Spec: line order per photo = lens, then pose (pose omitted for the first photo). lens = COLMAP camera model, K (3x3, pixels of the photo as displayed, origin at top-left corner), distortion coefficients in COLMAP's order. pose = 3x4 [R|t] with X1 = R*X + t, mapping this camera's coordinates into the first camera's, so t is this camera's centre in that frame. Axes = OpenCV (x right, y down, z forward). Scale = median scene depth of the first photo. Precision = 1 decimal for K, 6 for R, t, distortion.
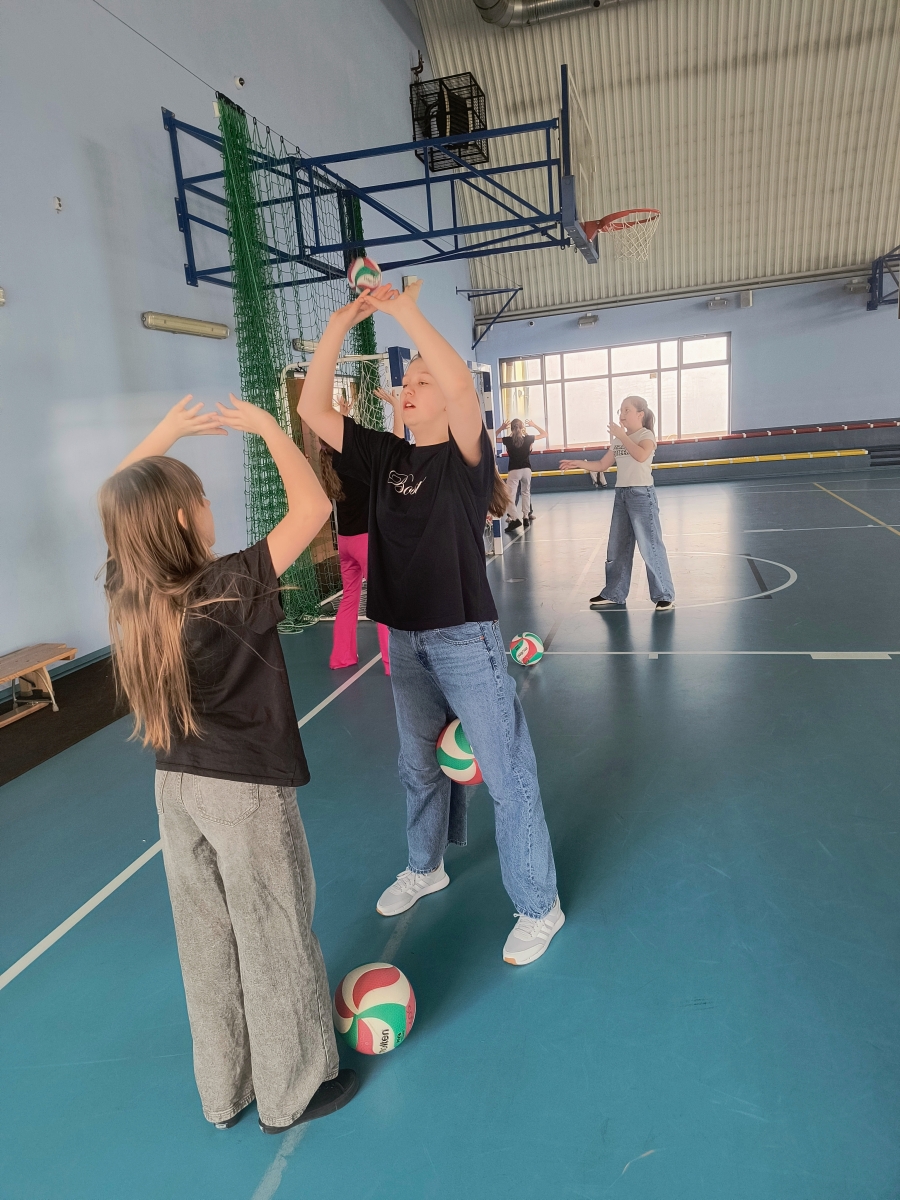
lens RADIAL K [[820.3, 0, 450.0], [0, 820.3, 600.0], [0, 0, 1]] dist [0.038733, -0.040865]
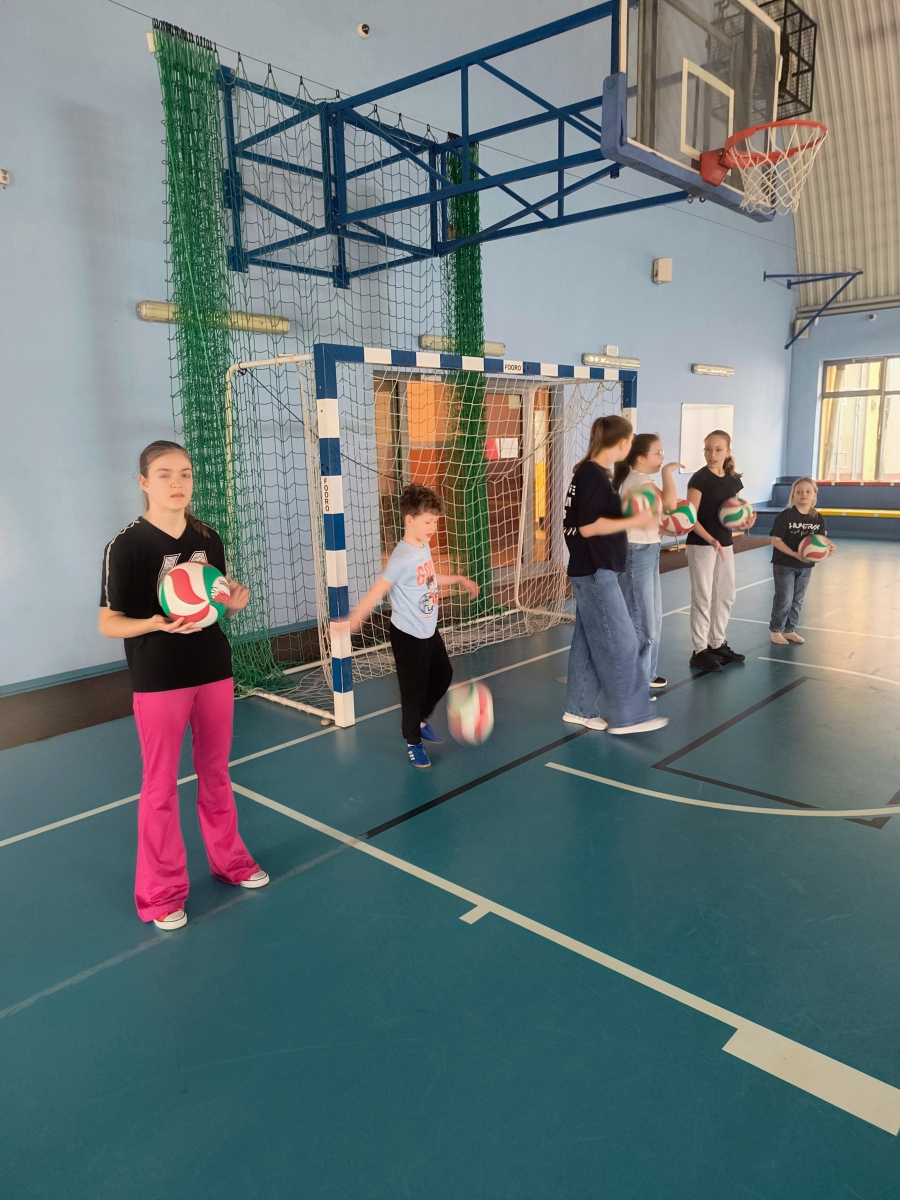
lens RADIAL K [[820.3, 0, 450.0], [0, 820.3, 600.0], [0, 0, 1]] dist [0.038733, -0.040865]
pose [[0.890117, 0.145896, -0.431747, 0.157950], [-0.144539, 0.988838, 0.036157, -0.055115], [0.432203, 0.030220, 0.901270, 0.173410]]
